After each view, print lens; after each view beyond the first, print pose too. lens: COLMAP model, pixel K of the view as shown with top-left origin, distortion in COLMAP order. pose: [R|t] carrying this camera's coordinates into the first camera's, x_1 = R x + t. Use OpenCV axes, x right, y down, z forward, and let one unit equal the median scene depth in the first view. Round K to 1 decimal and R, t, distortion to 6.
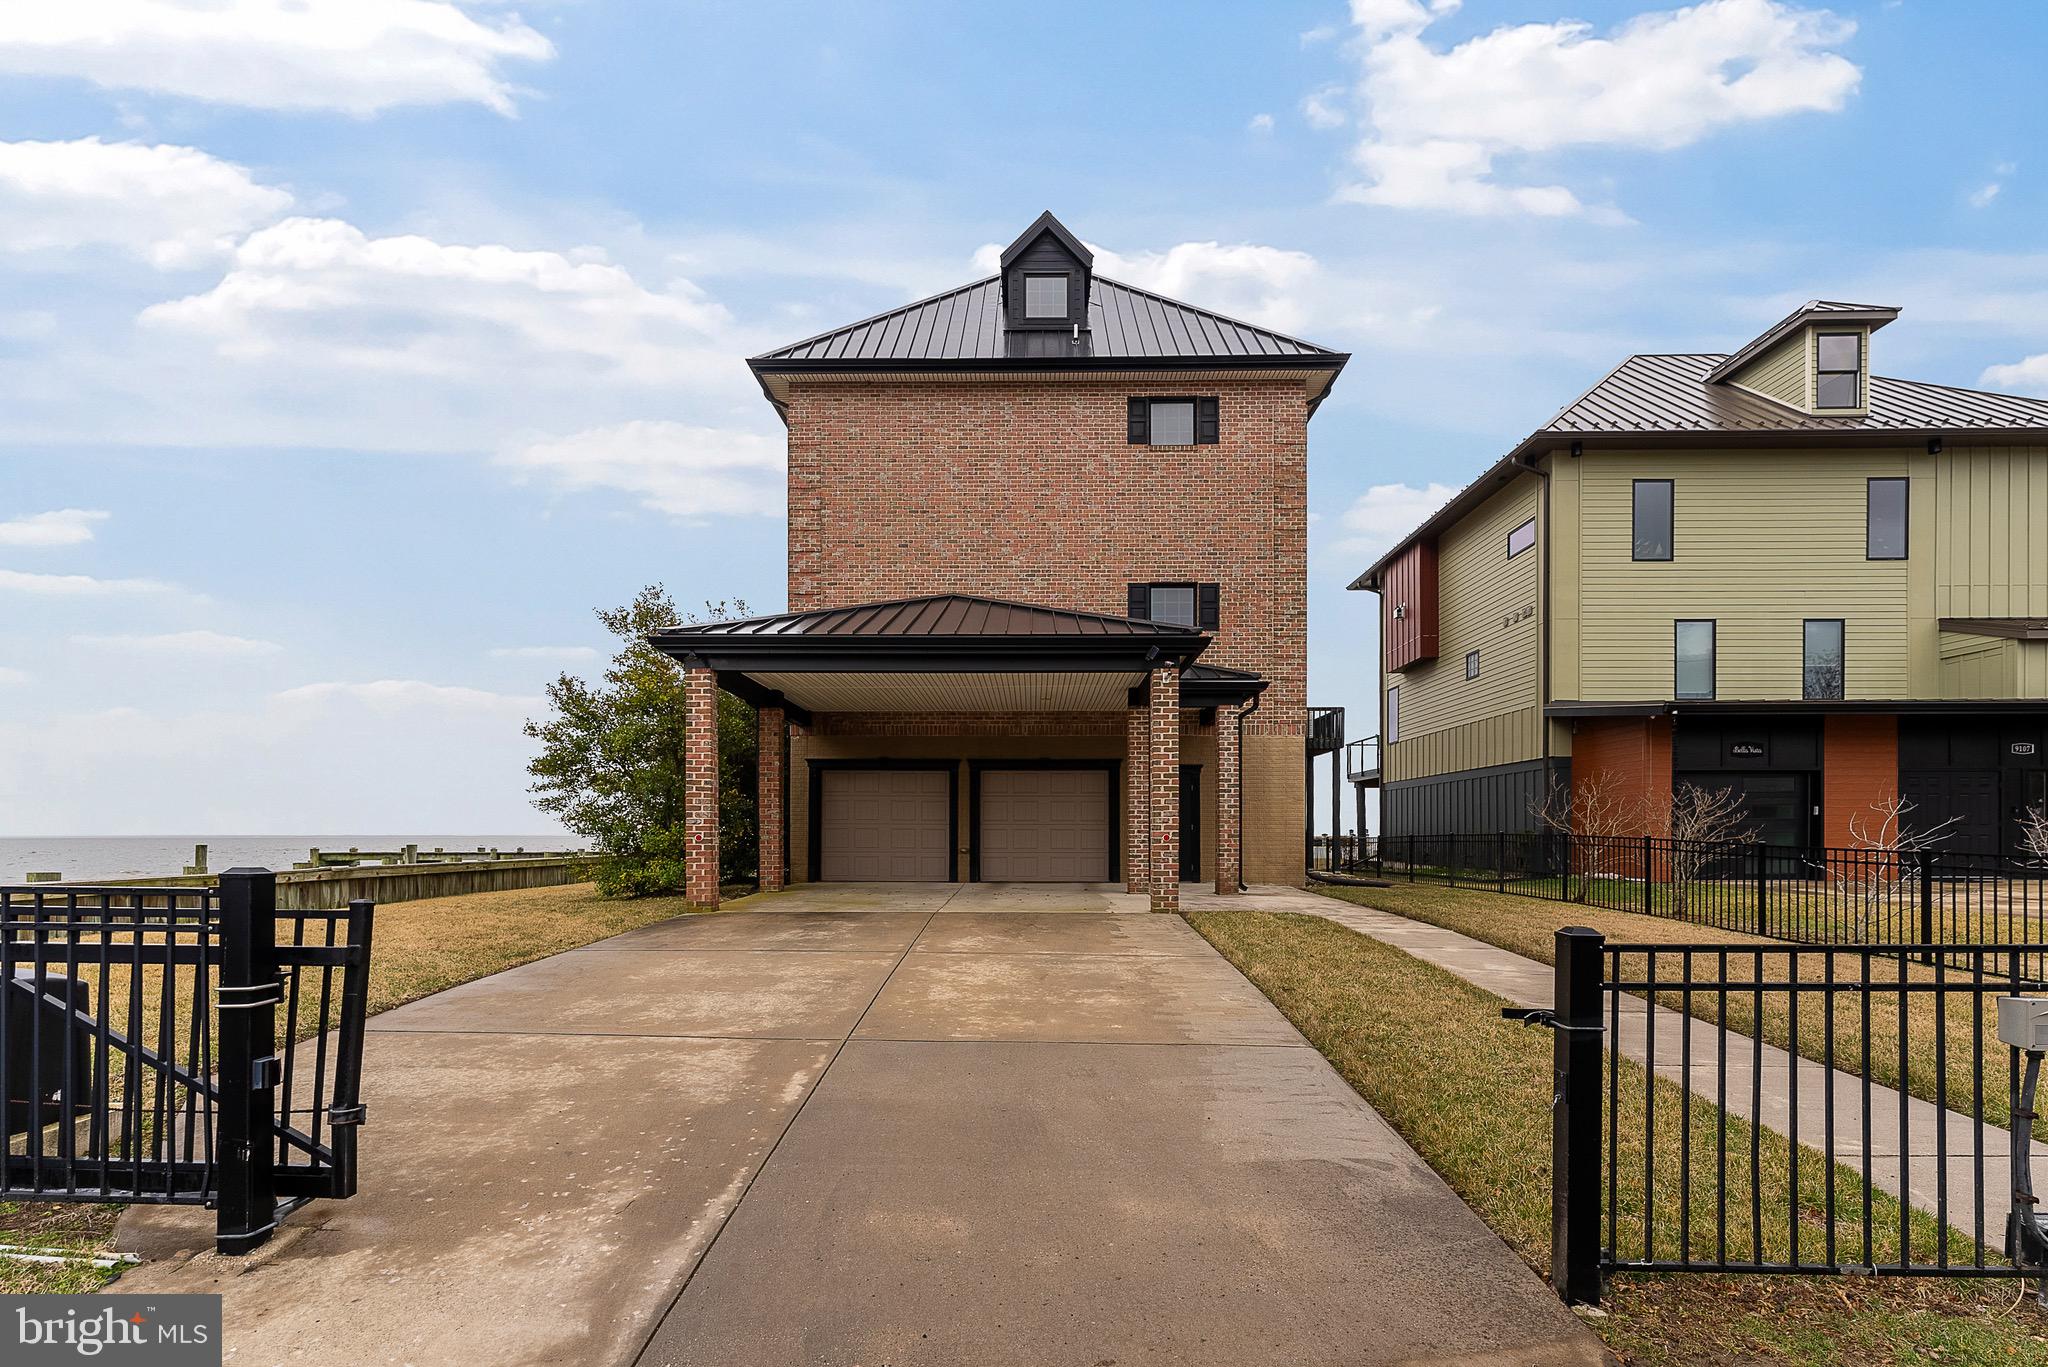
lens RADIAL K [[861.8, 0, 1024.5], [0, 861.8, 841.8], [0, 0, 1]] dist [0.000690, -0.000336]
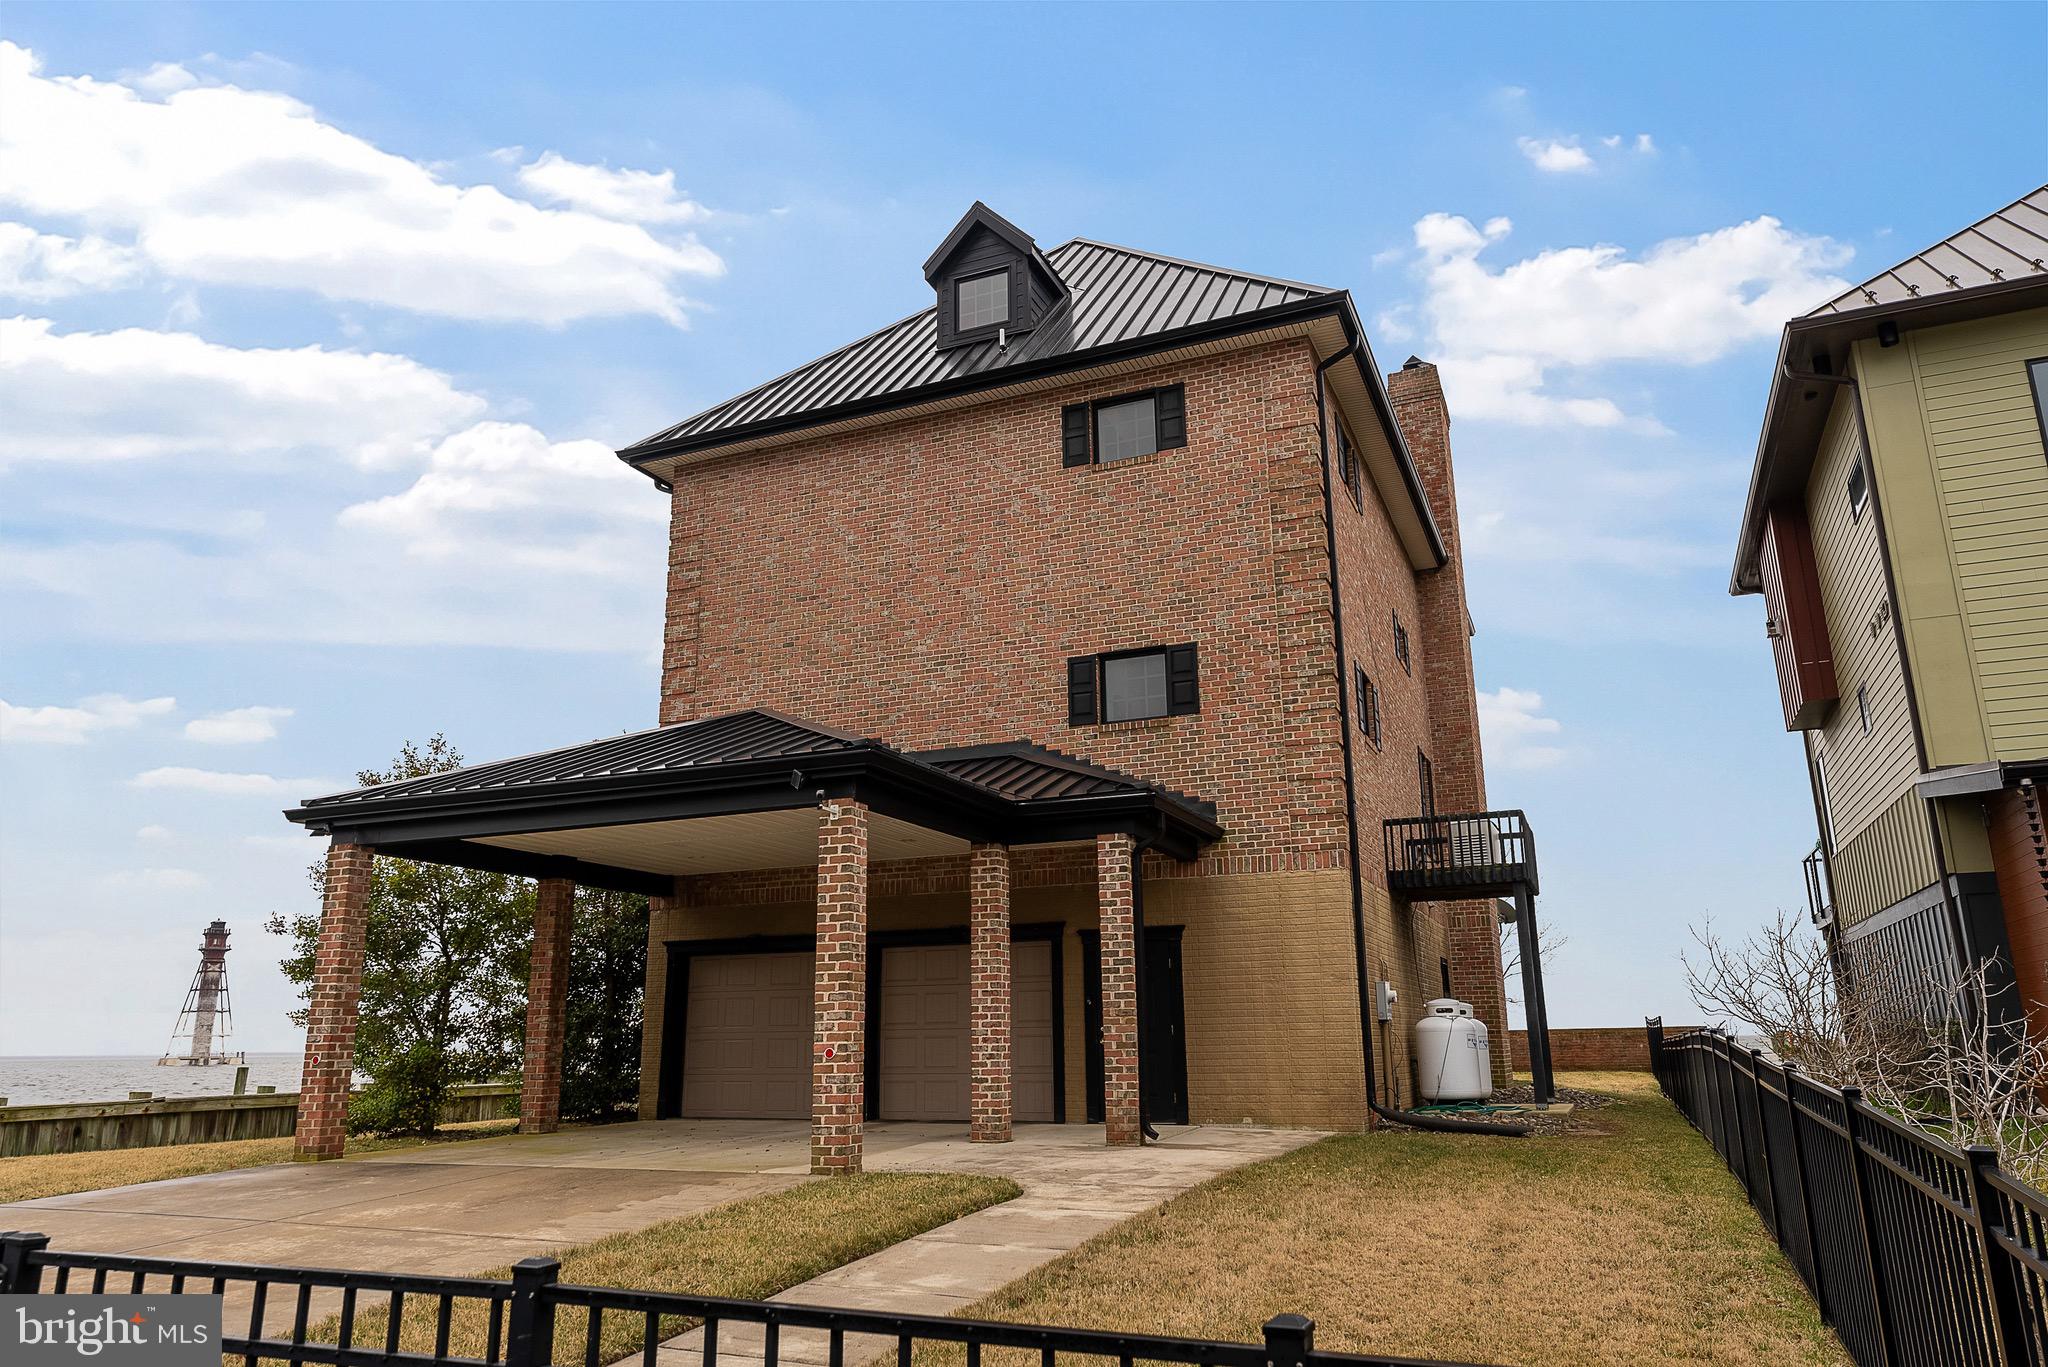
lens RADIAL K [[1359.9, 0, 1024.0], [0, 1359.9, 683.5], [0, 0, 1]] dist [0.006167, 0.001789]
pose [[0.925214, -0.110389, -0.363035, 0.470397], [0.012596, 0.965154, -0.261378, -0.002633], [0.379238, 0.237257, 0.894364, 0.037179]]
